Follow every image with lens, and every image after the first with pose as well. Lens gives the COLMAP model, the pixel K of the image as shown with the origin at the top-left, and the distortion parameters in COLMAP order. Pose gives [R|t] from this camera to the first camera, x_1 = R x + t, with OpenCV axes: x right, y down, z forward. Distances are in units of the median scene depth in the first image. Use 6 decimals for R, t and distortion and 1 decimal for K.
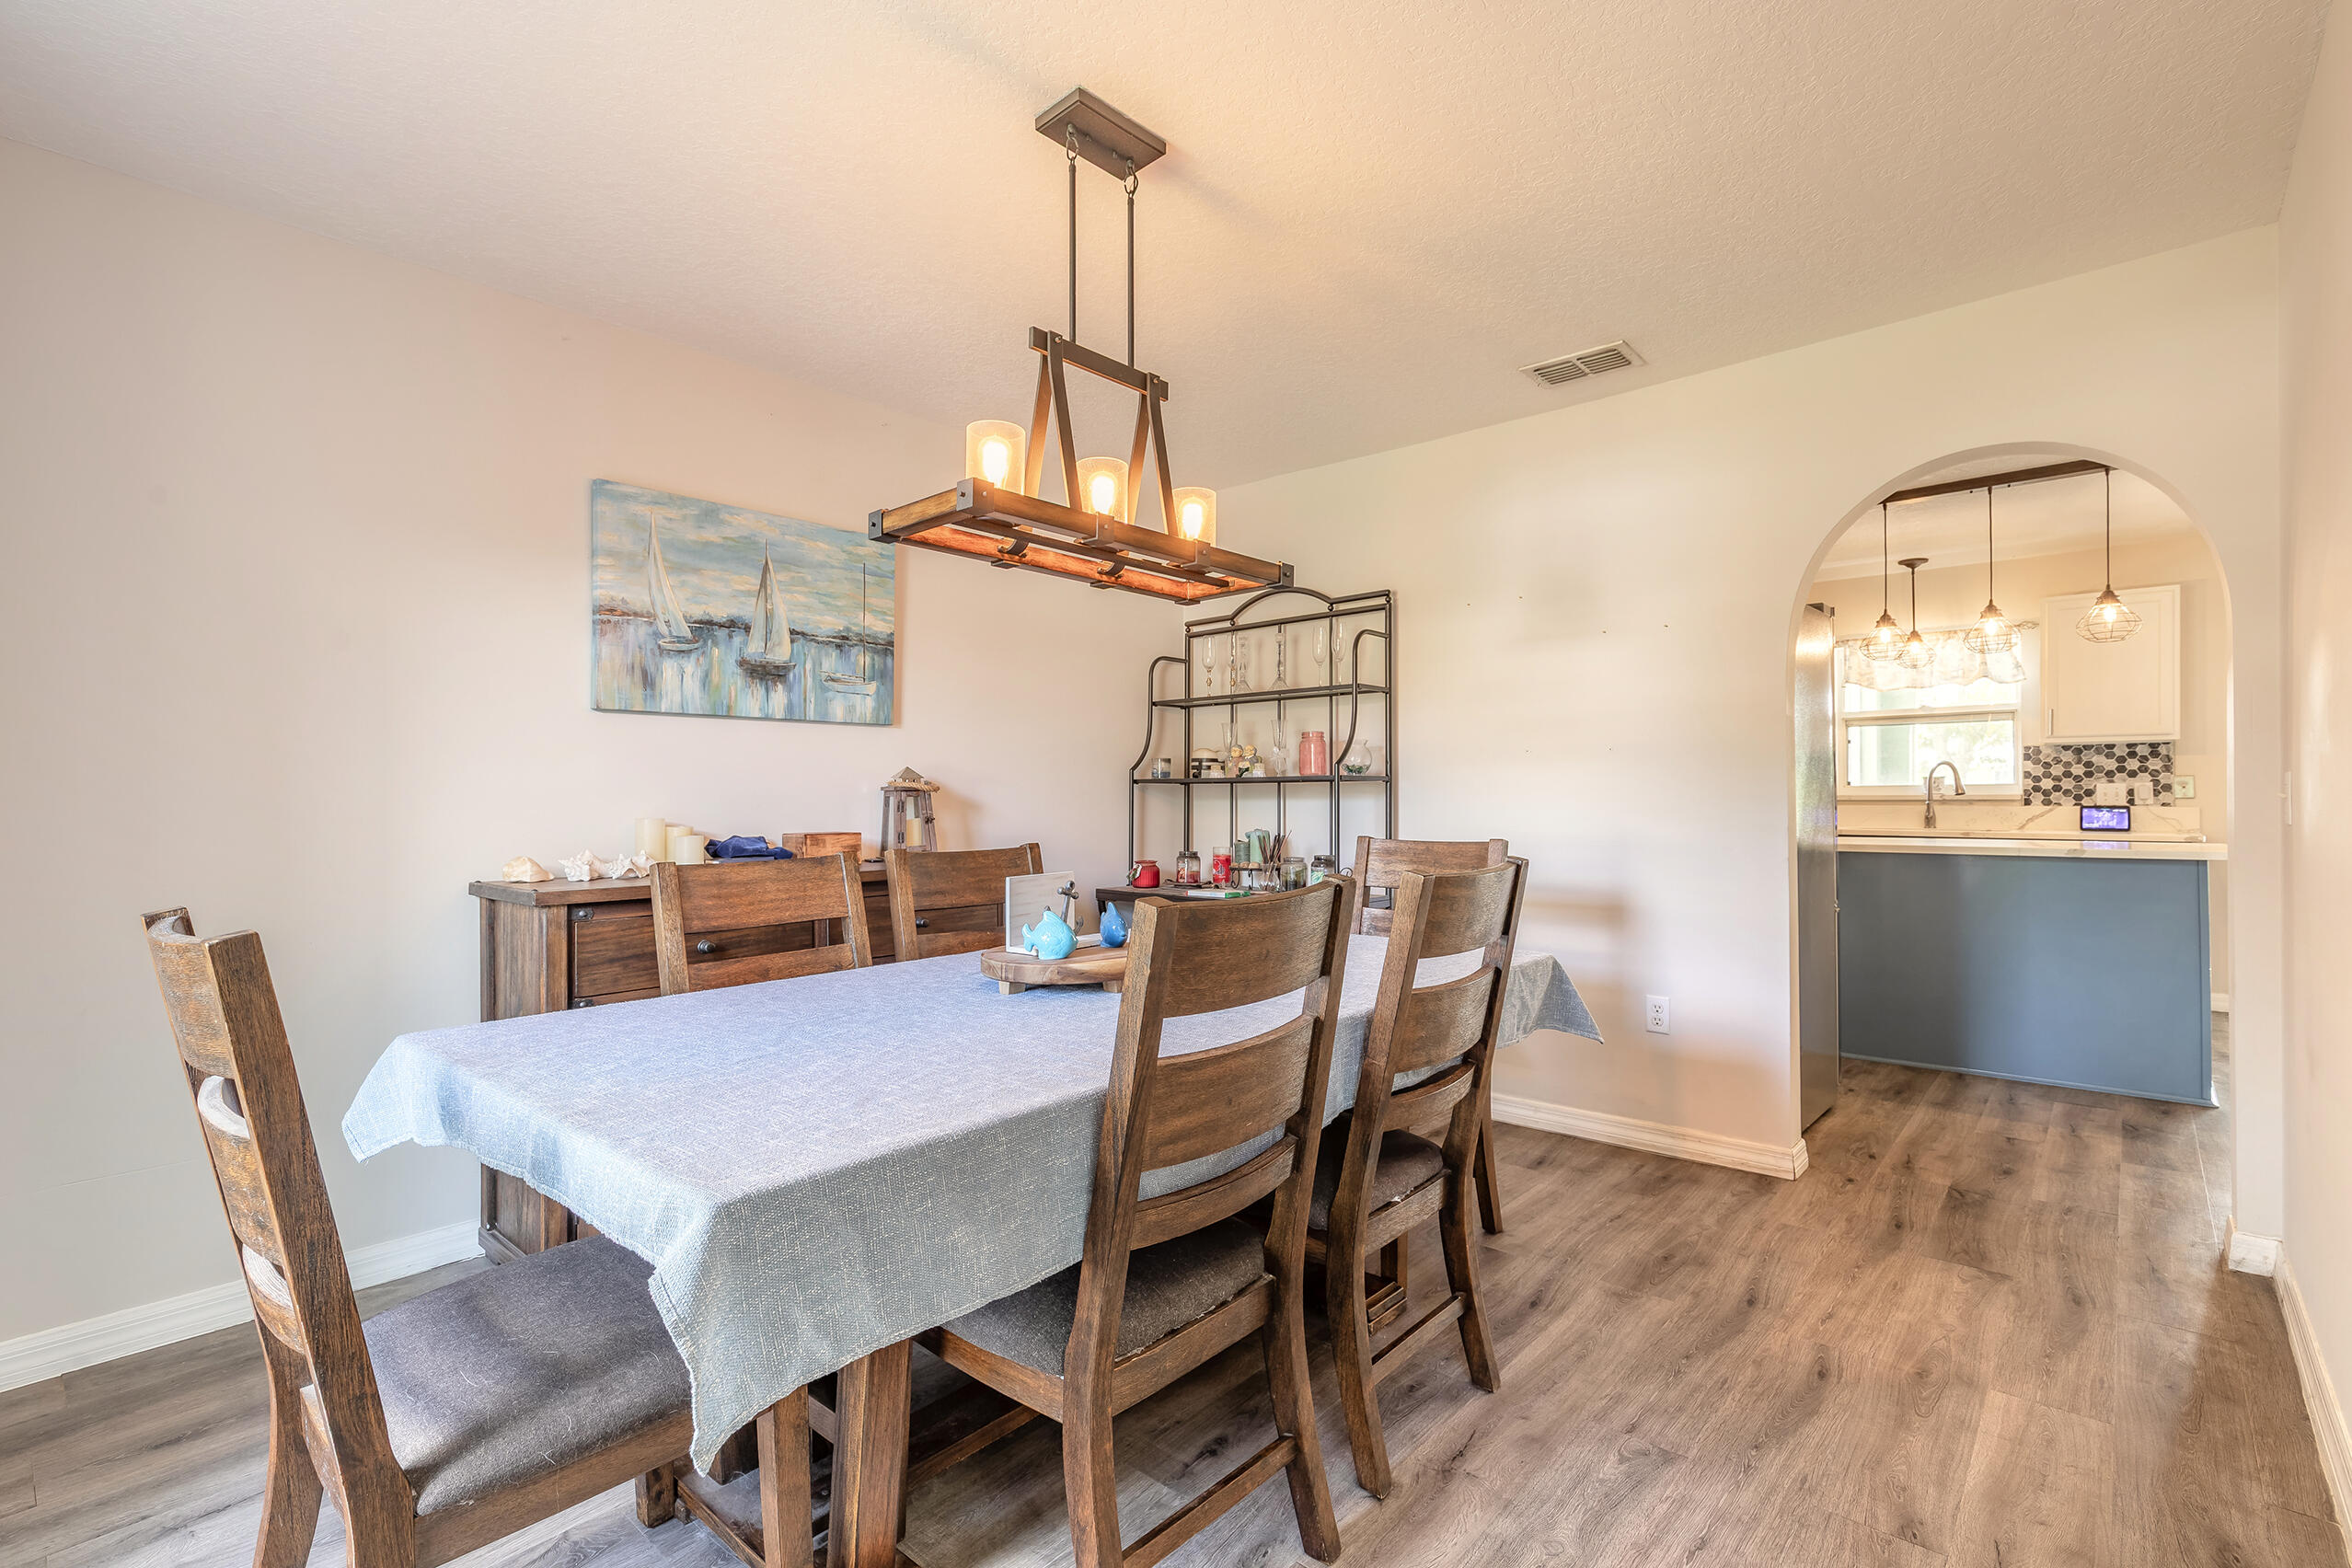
lens RADIAL K [[1063.7, 0, 1183.1], [0, 1063.7, 789.1], [0, 0, 1]] dist [0.010725, -0.002737]
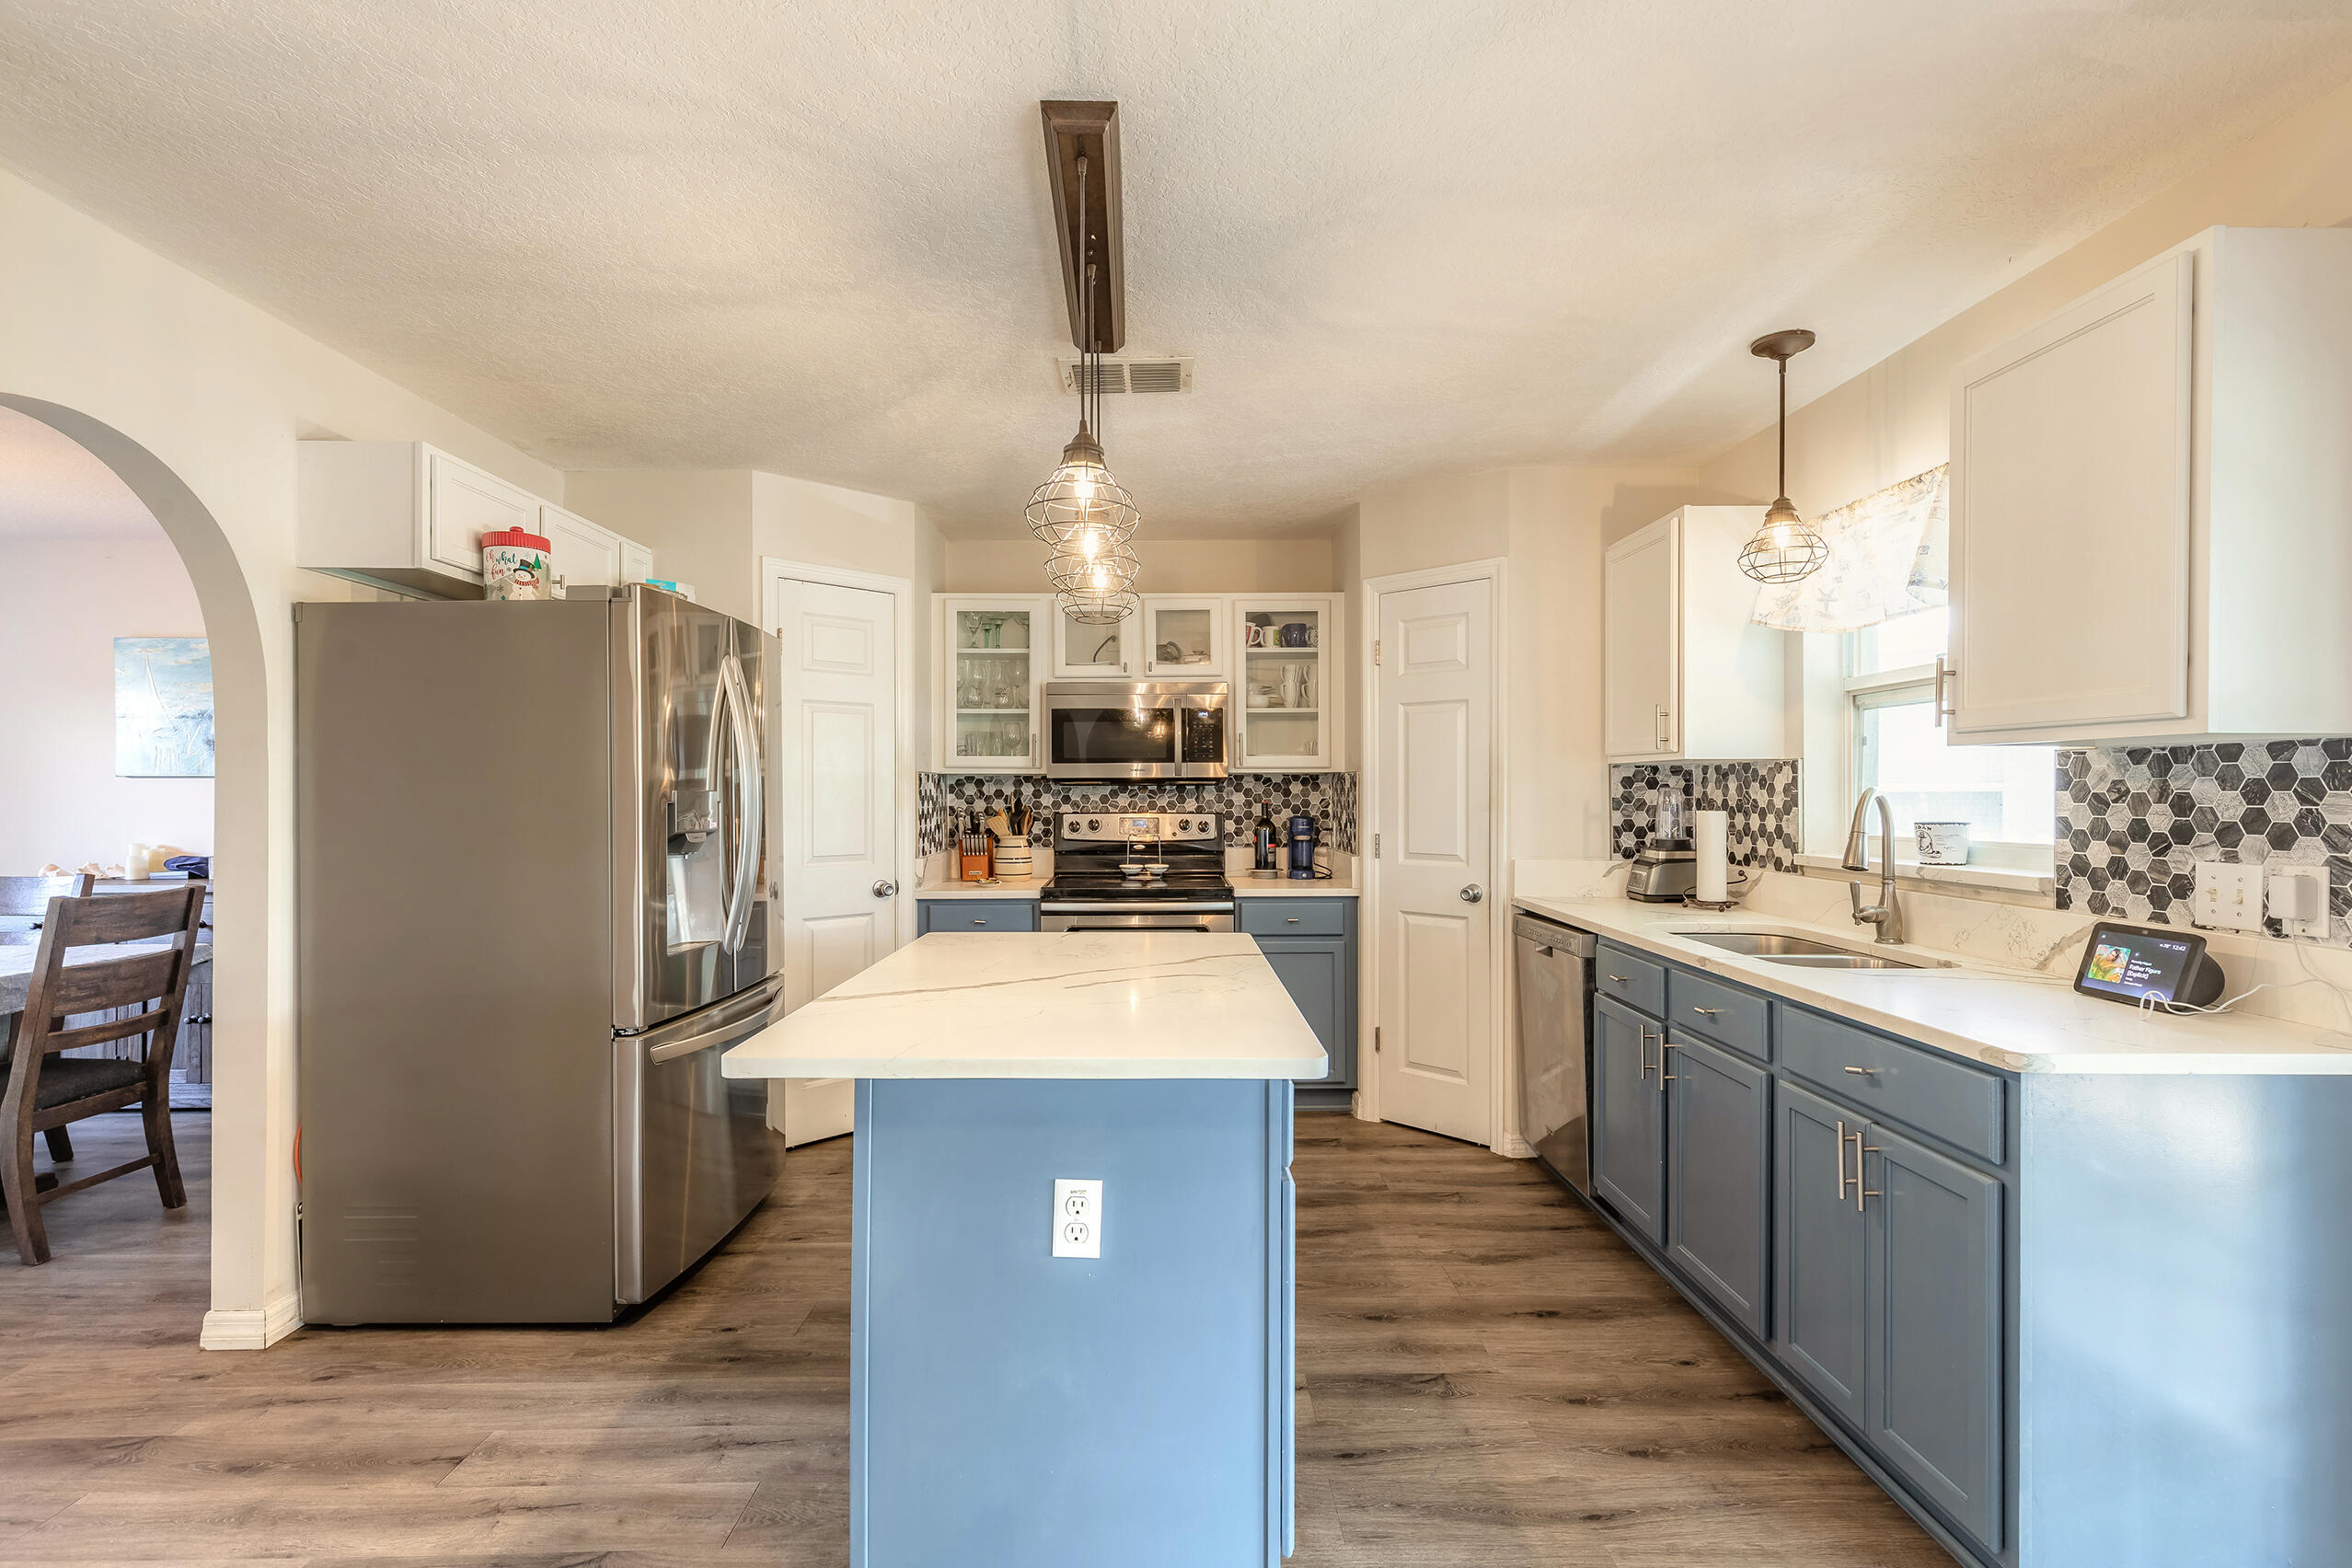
lens RADIAL K [[1063.7, 0, 1171.0], [0, 1063.7, 791.3], [0, 0, 1]] dist [0.010725, -0.002737]
pose [[0.674624, 0.004446, -0.738148, 1.496269], [0.002203, 0.999965, 0.008036, -0.051986], [0.738158, -0.007047, 0.674591, 0.900907]]
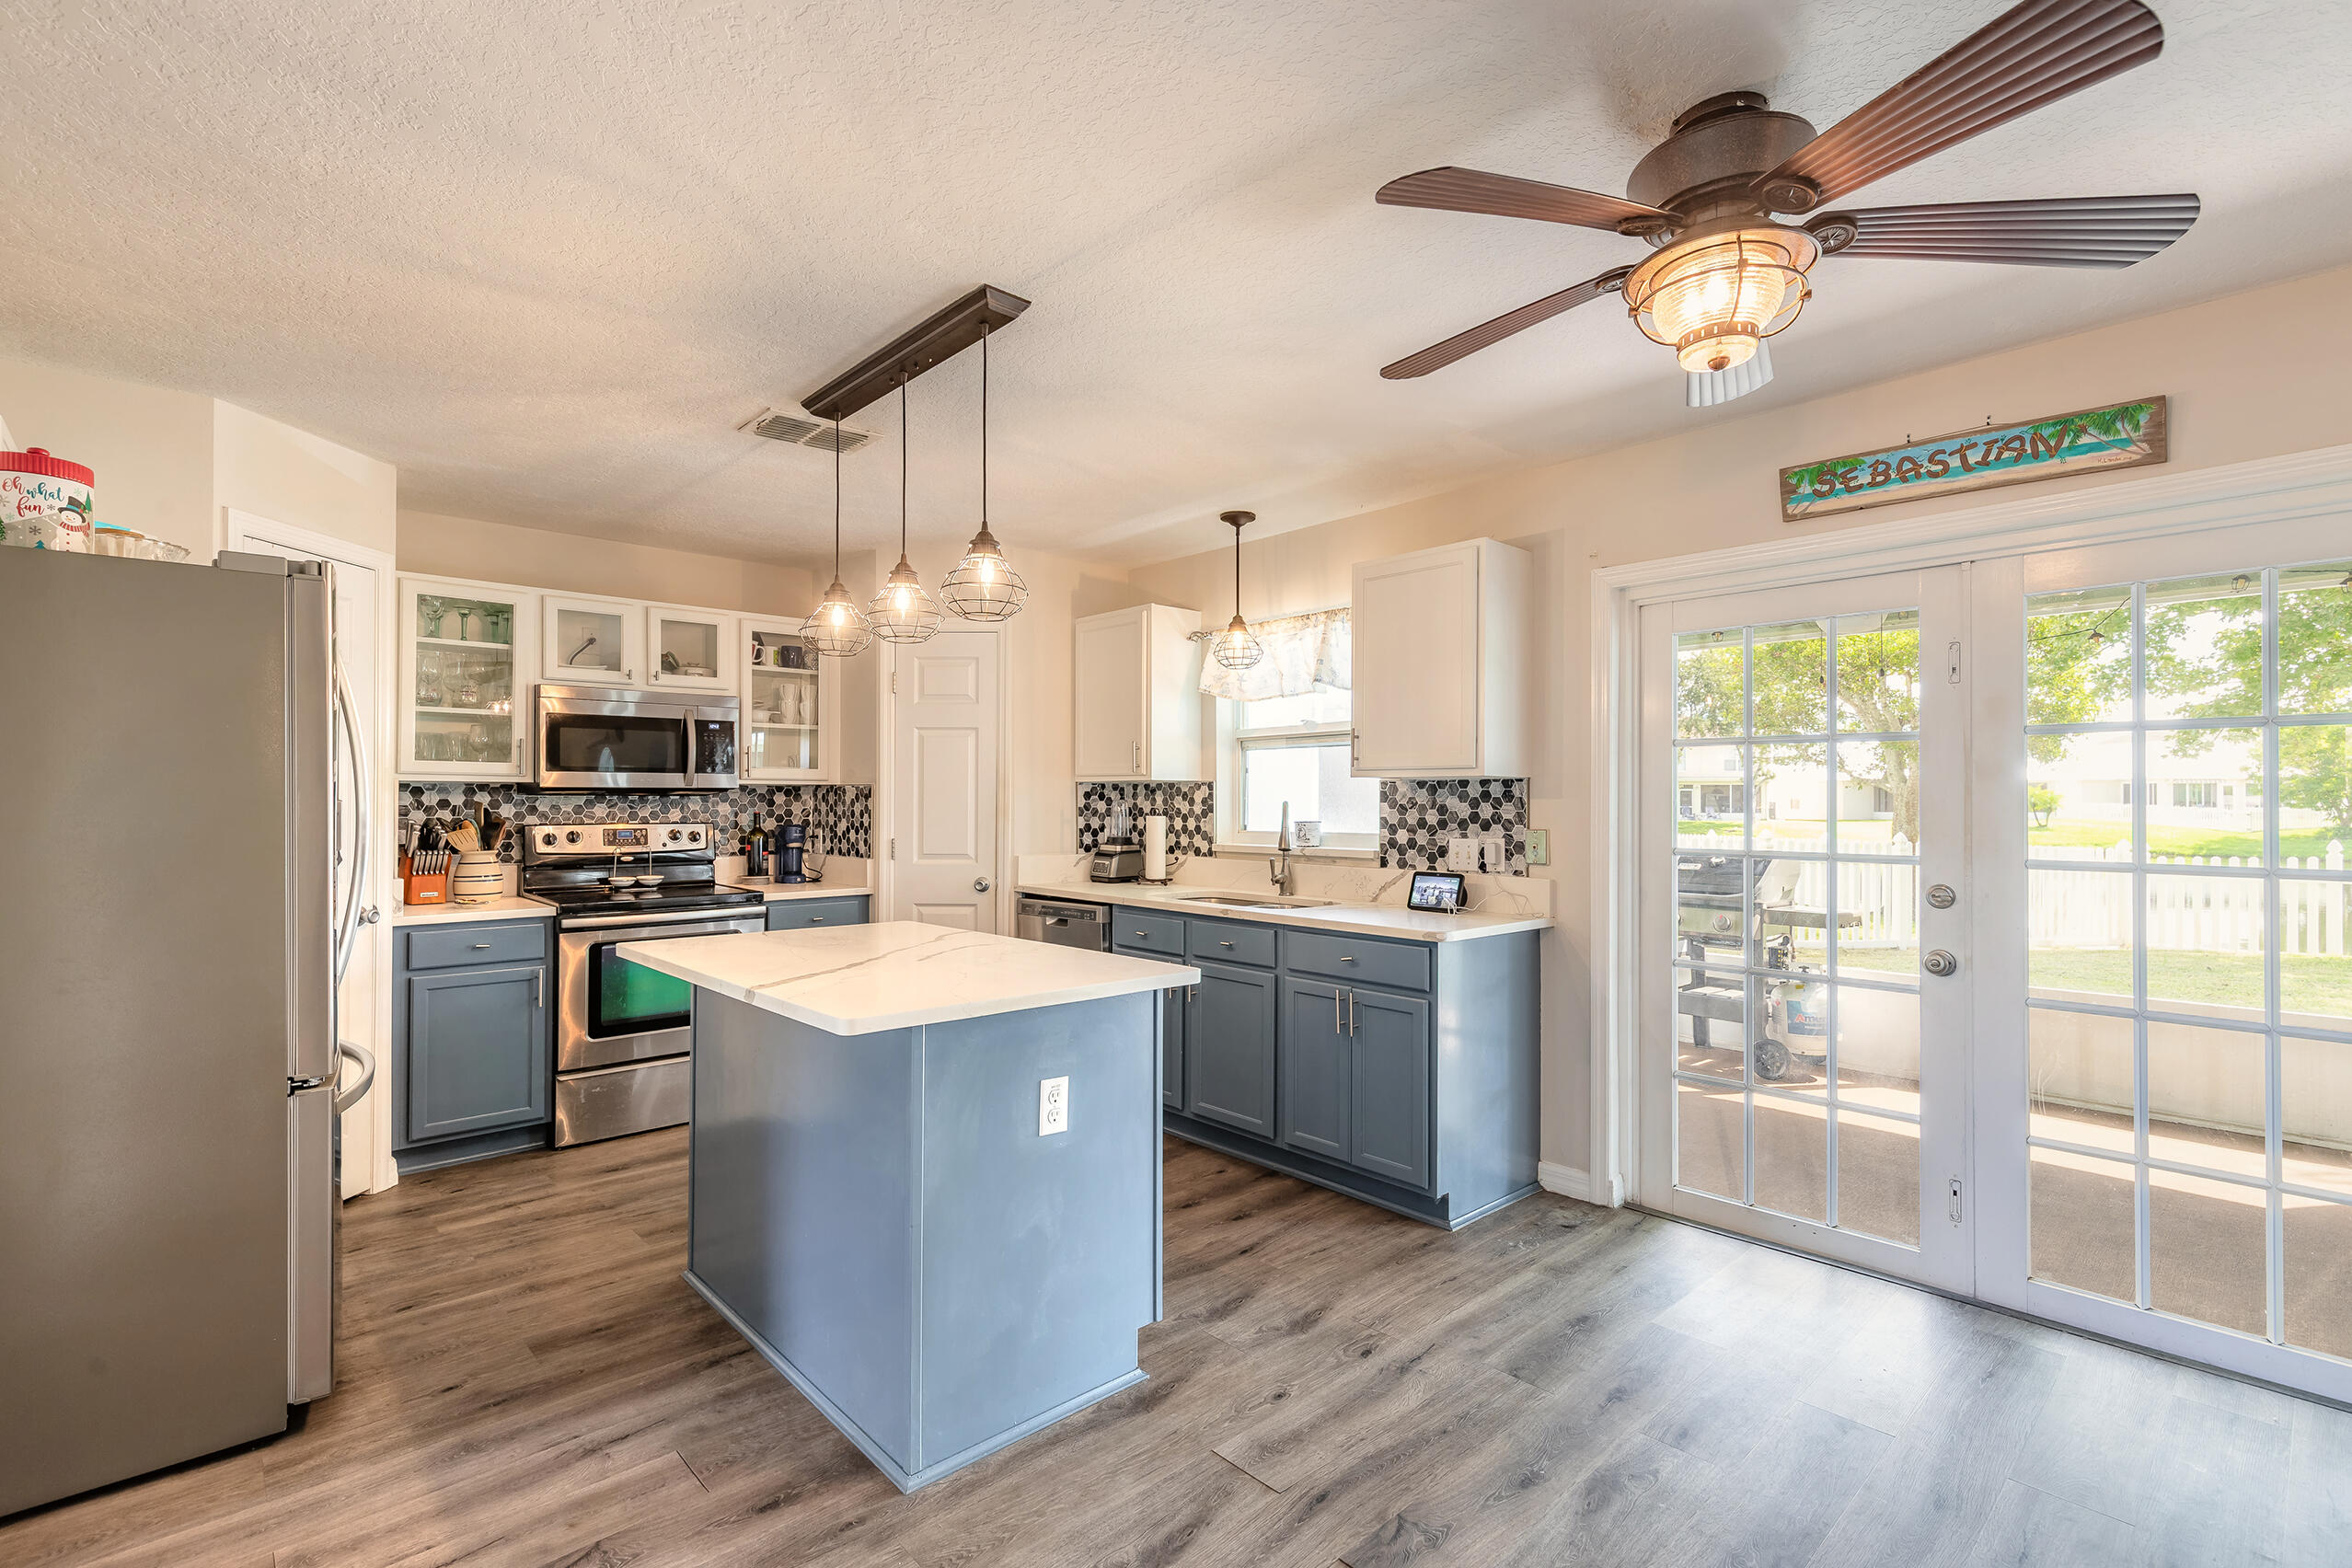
lens RADIAL K [[1063.7, 0, 1163.7], [0, 1063.7, 792.5], [0, 0, 1]] dist [0.010725, -0.002737]
pose [[0.994506, 0.005401, -0.104537, 1.259568], [-0.005583, 0.999983, -0.001450, -0.054117], [0.104527, 0.002025, 0.994520, 0.535155]]
